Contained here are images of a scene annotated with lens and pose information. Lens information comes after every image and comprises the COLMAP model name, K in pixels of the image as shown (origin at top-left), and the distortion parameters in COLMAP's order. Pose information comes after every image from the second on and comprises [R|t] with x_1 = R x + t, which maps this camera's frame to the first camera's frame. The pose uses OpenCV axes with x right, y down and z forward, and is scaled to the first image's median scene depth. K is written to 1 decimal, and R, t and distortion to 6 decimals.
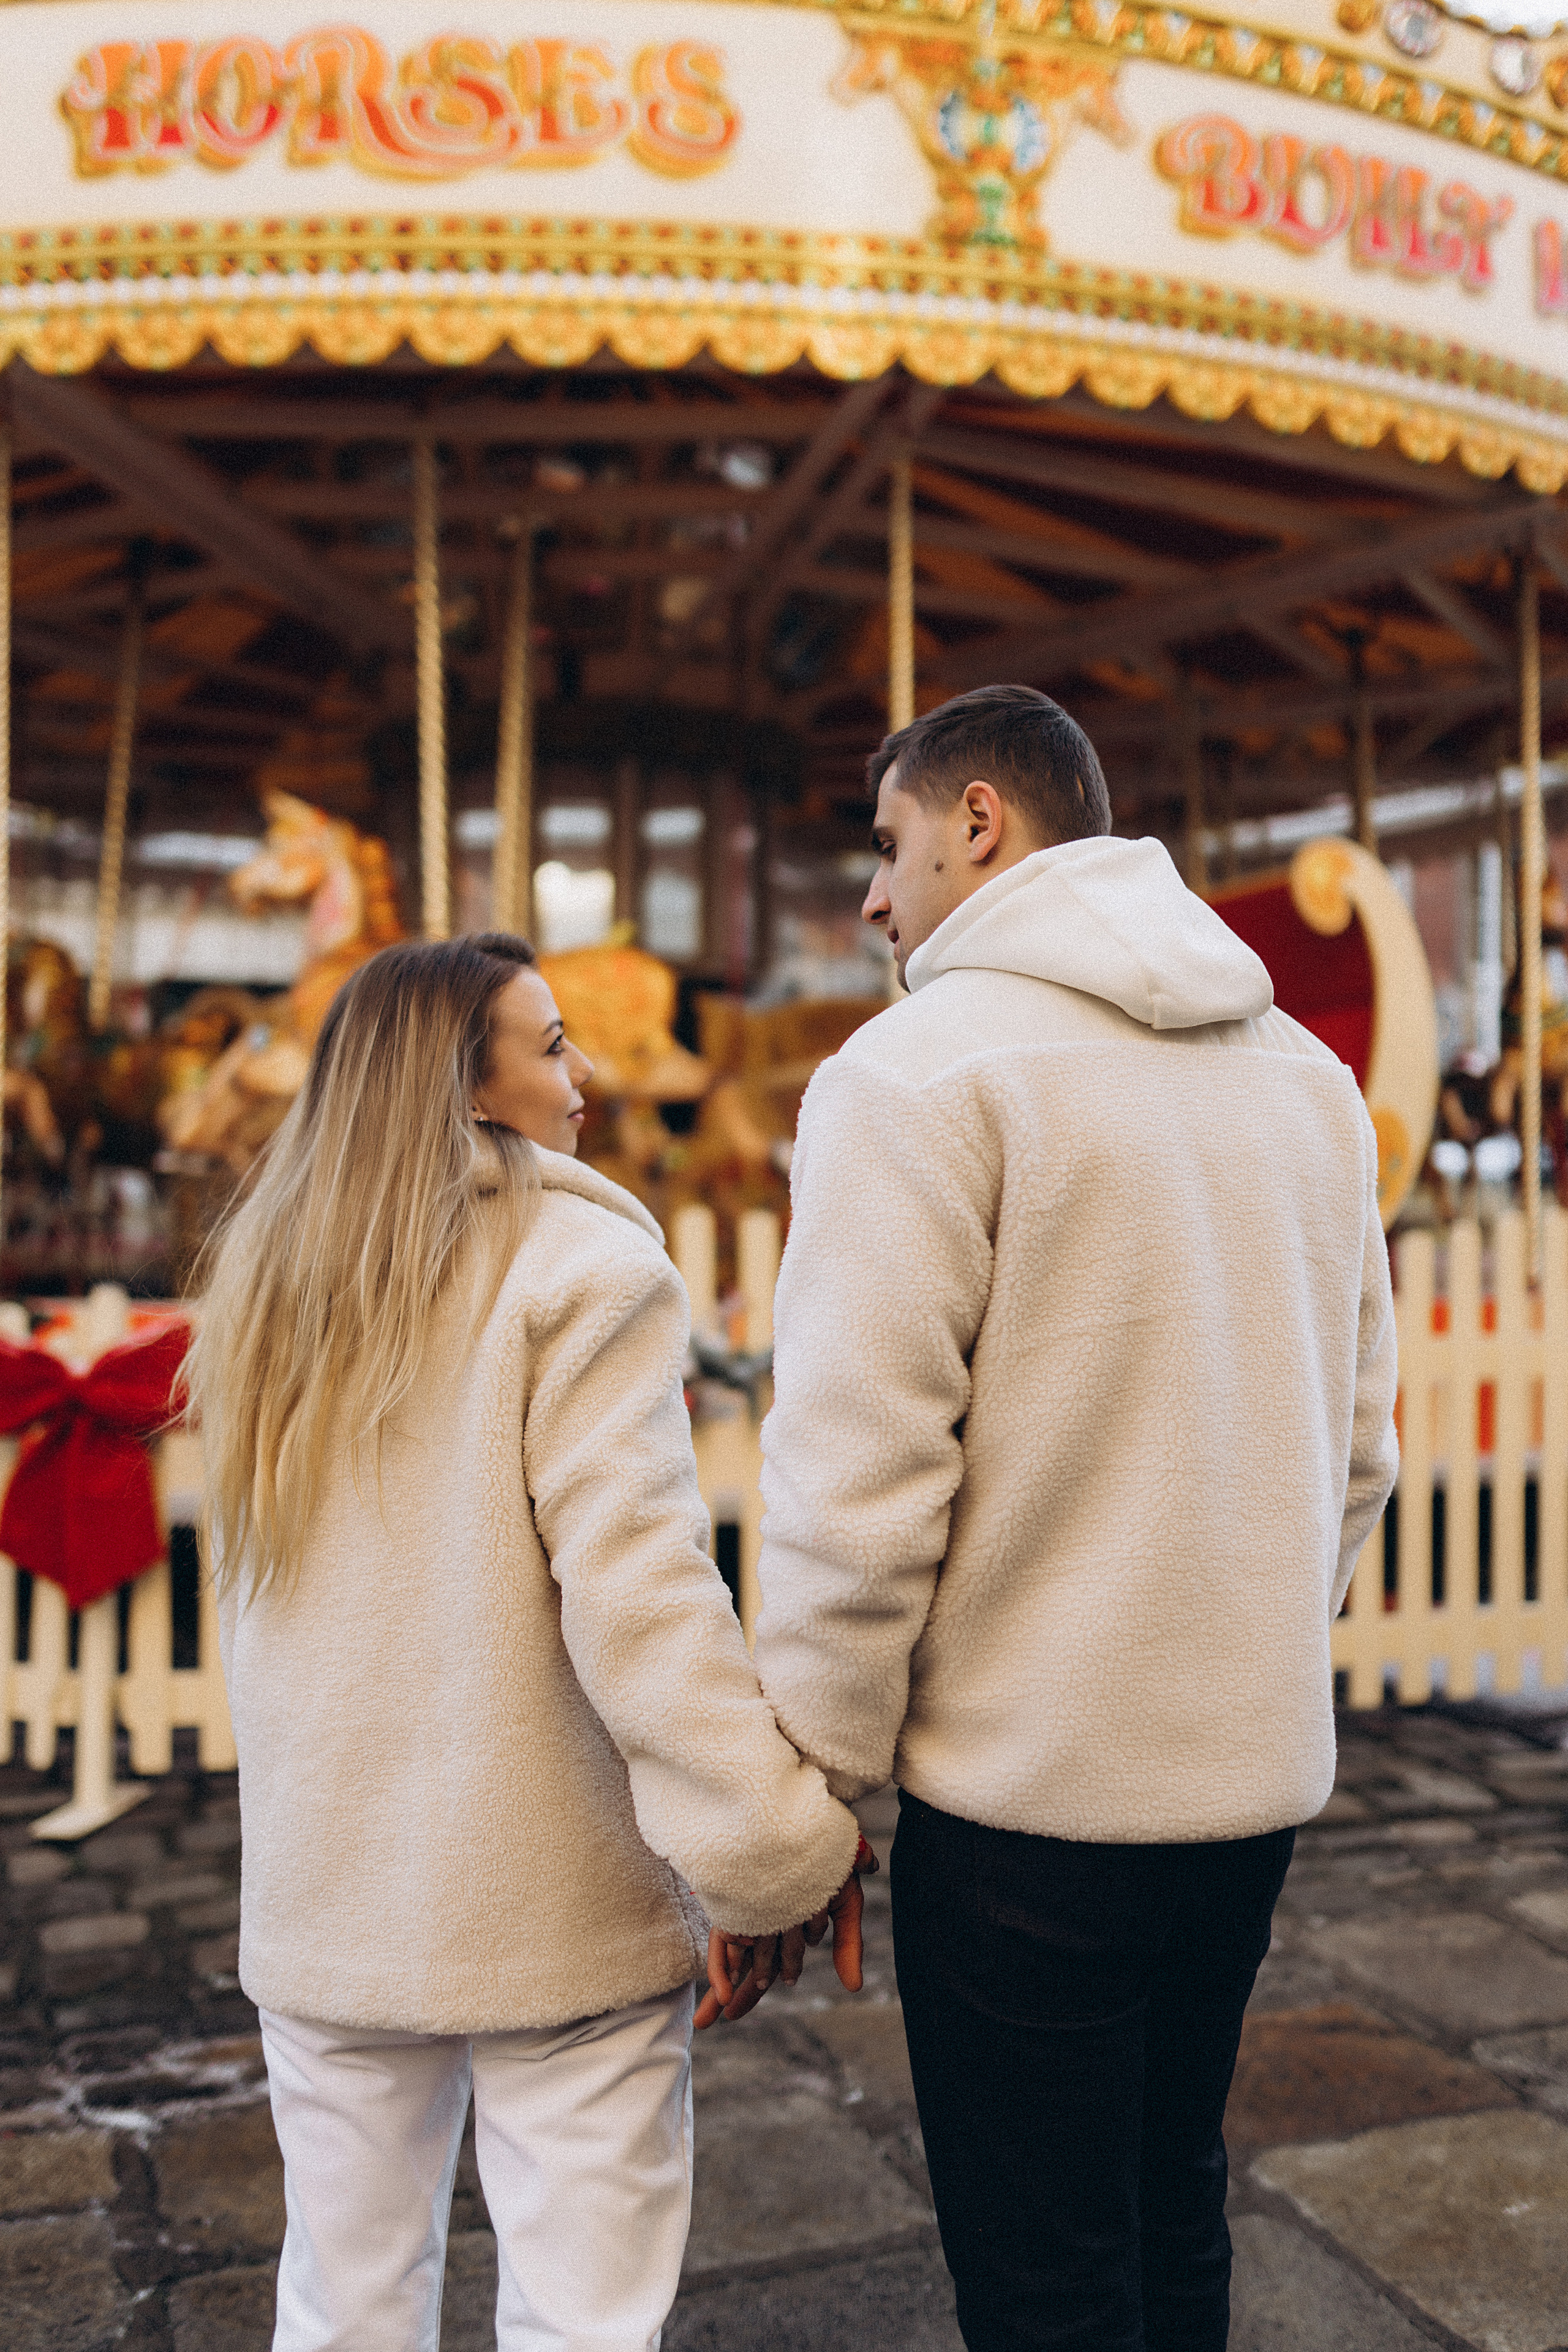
lens RADIAL K [[2185.6, 0, 784.0], [0, 2185.6, 1176.0], [0, 0, 1]] dist [0.062049, -0.125946]
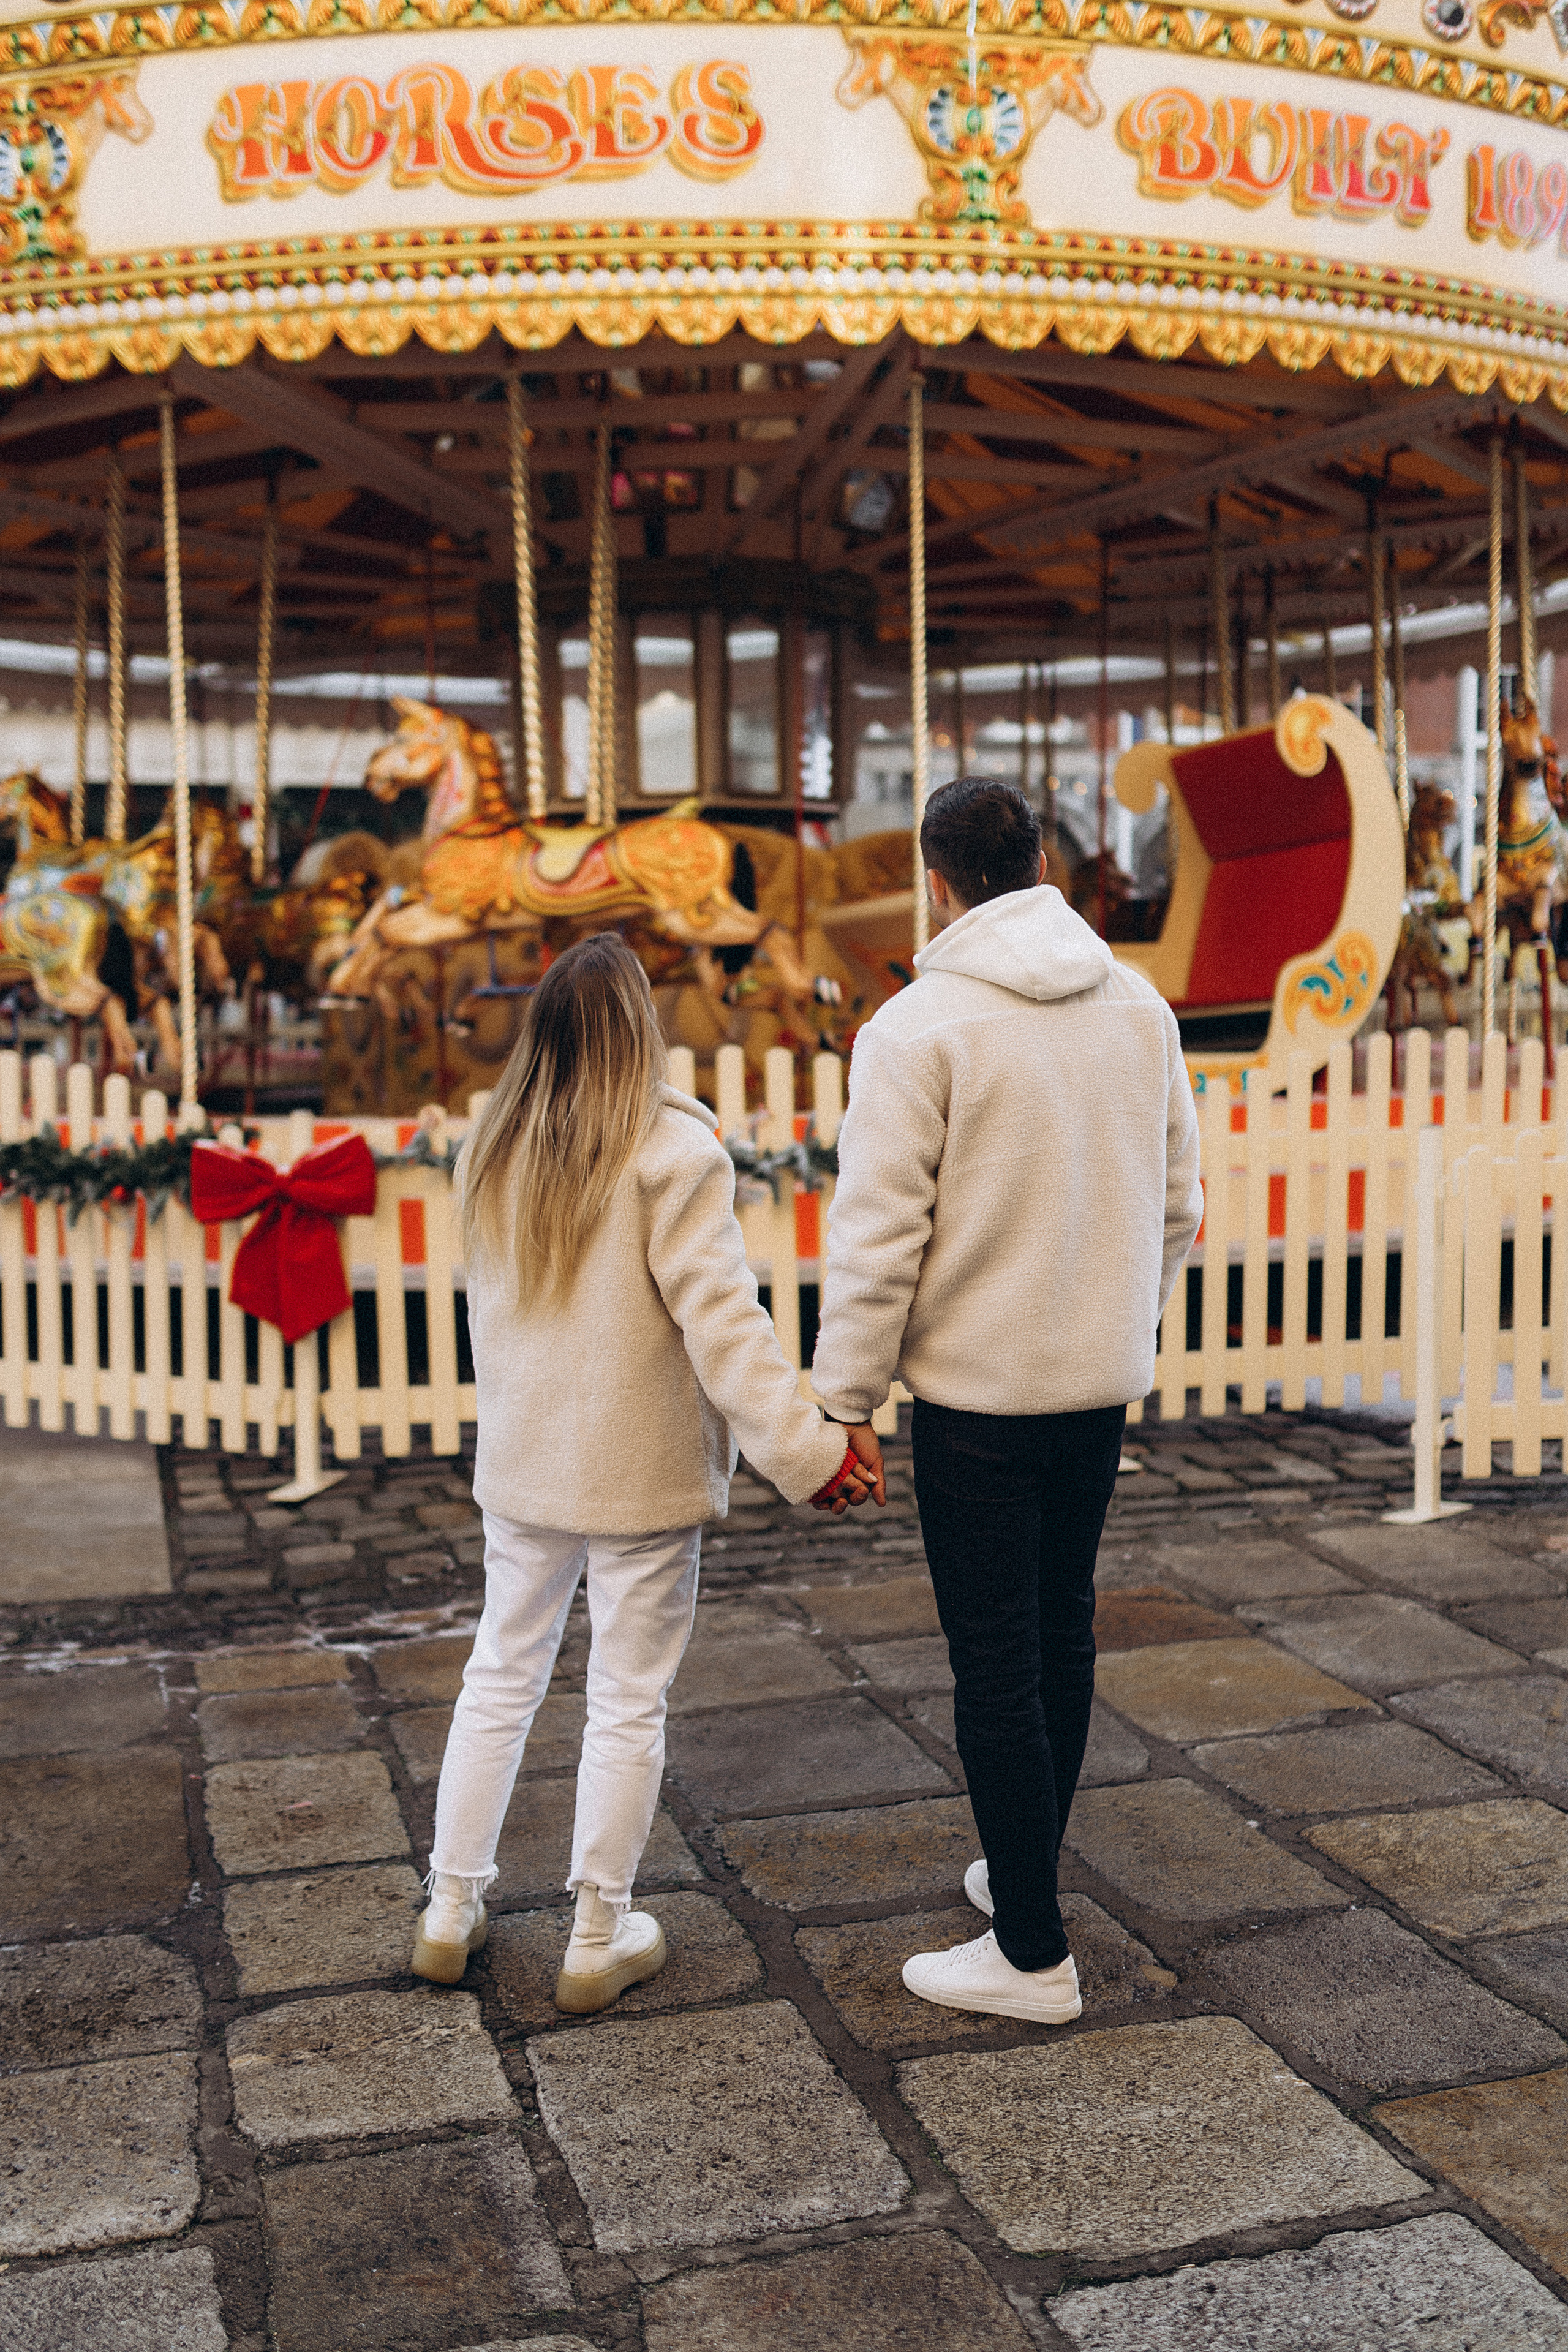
lens RADIAL K [[2286.0, 0, 742.5], [0, 2286.0, 1232.4], [0, 0, 1]] dist [0.067520, -0.127806]
pose [[0.996569, -0.012192, -0.081867, 0.063135], [0.021672, 0.993021, 0.115925, -0.026100], [0.079882, -0.117302, 0.989878, -0.308865]]
